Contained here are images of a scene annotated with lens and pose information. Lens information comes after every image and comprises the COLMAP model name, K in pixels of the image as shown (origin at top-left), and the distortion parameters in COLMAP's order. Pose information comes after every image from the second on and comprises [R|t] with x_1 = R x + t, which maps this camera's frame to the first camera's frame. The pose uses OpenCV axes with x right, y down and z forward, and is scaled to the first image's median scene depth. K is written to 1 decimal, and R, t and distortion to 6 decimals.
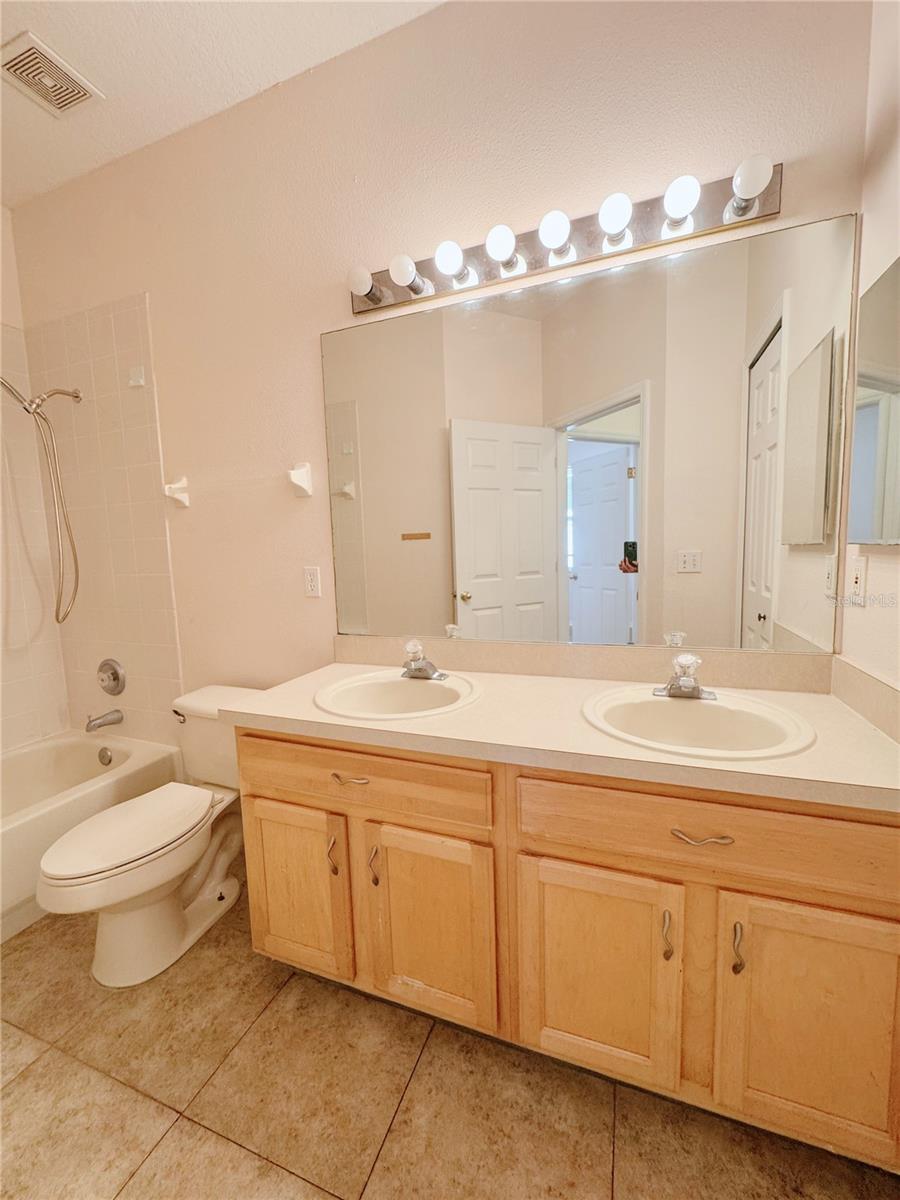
lens RADIAL K [[479.3, 0, 446.5], [0, 479.3, 603.7], [0, 0, 1]] dist [0.001050, -0.000399]
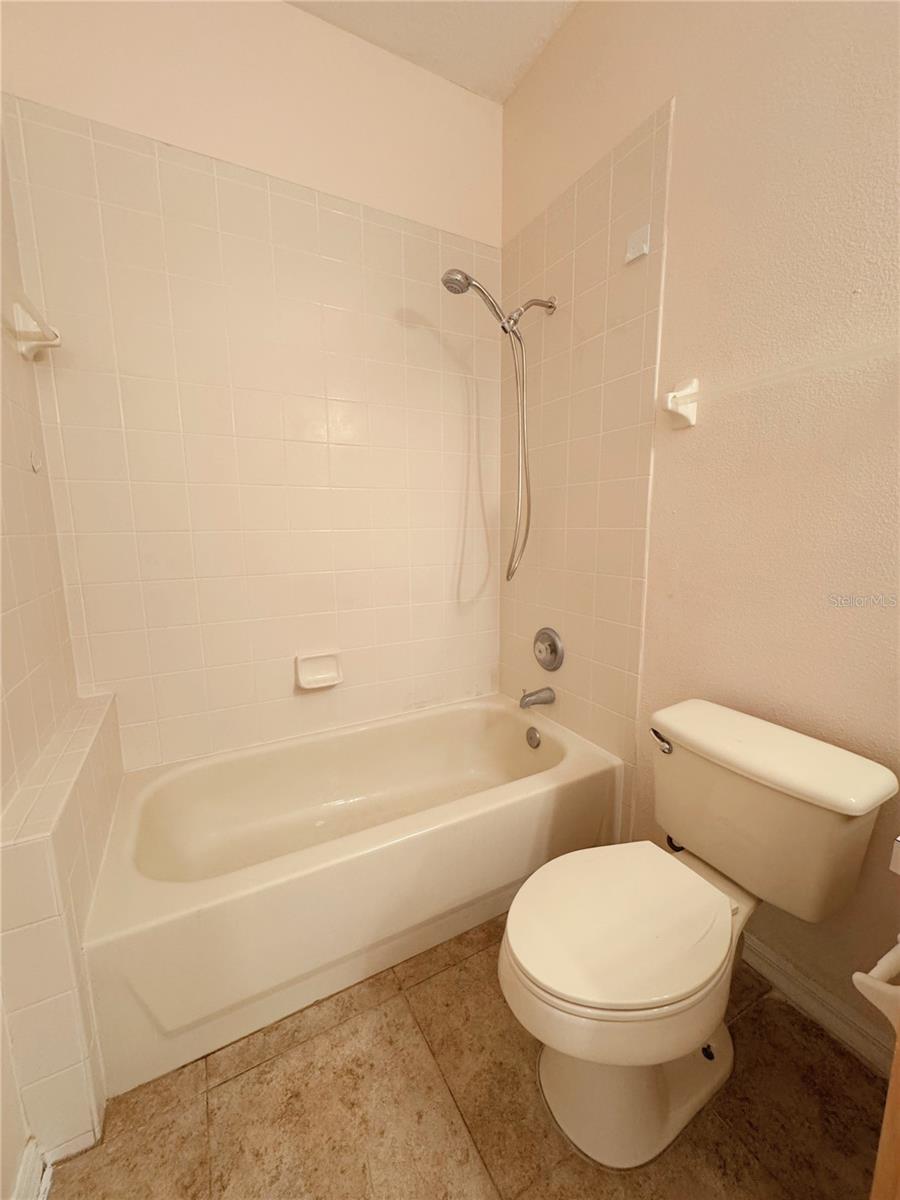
lens RADIAL K [[479.3, 0, 448.7], [0, 479.3, 600.0], [0, 0, 1]] dist [0.001050, -0.000399]
pose [[0.758907, 0.124730, -0.639142, -0.317855], [-0.083006, 0.992008, 0.095032, 0.001275], [0.645887, -0.019068, 0.763195, 0.254074]]
